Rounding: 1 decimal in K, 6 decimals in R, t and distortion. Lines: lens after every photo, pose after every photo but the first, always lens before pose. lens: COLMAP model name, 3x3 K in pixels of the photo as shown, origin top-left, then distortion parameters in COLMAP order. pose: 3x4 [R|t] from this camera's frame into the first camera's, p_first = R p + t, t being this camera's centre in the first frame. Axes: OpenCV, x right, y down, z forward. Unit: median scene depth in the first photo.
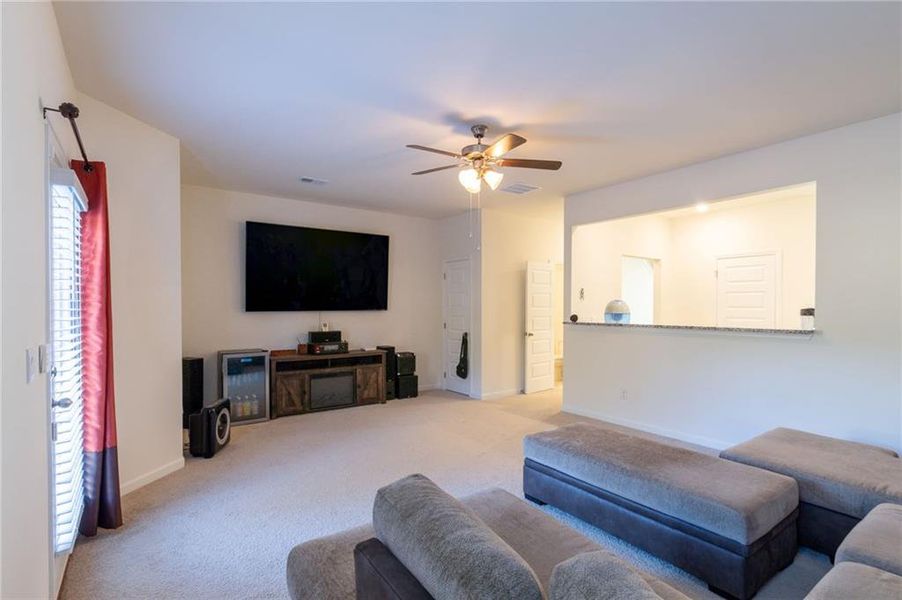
lens RADIAL K [[438.8, 0, 450.1], [0, 438.8, 309.3], [0, 0, 1]] dist [-0.000234, -0.000028]
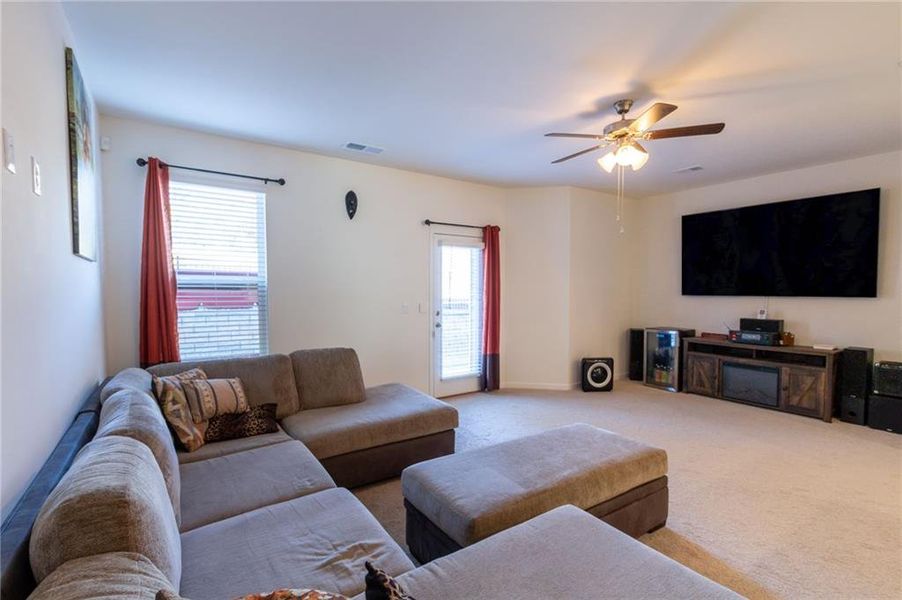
lens RADIAL K [[423.2, 0, 451.0], [0, 423.2, 300.0], [0, 0, 1]] dist [-0.000395, -0.000075]
pose [[-0.021350, 0.026043, -0.999433, 0.612483], [-0.012933, 0.999570, 0.026323, -0.003661], [0.999688, 0.013488, -0.021004, 0.397839]]
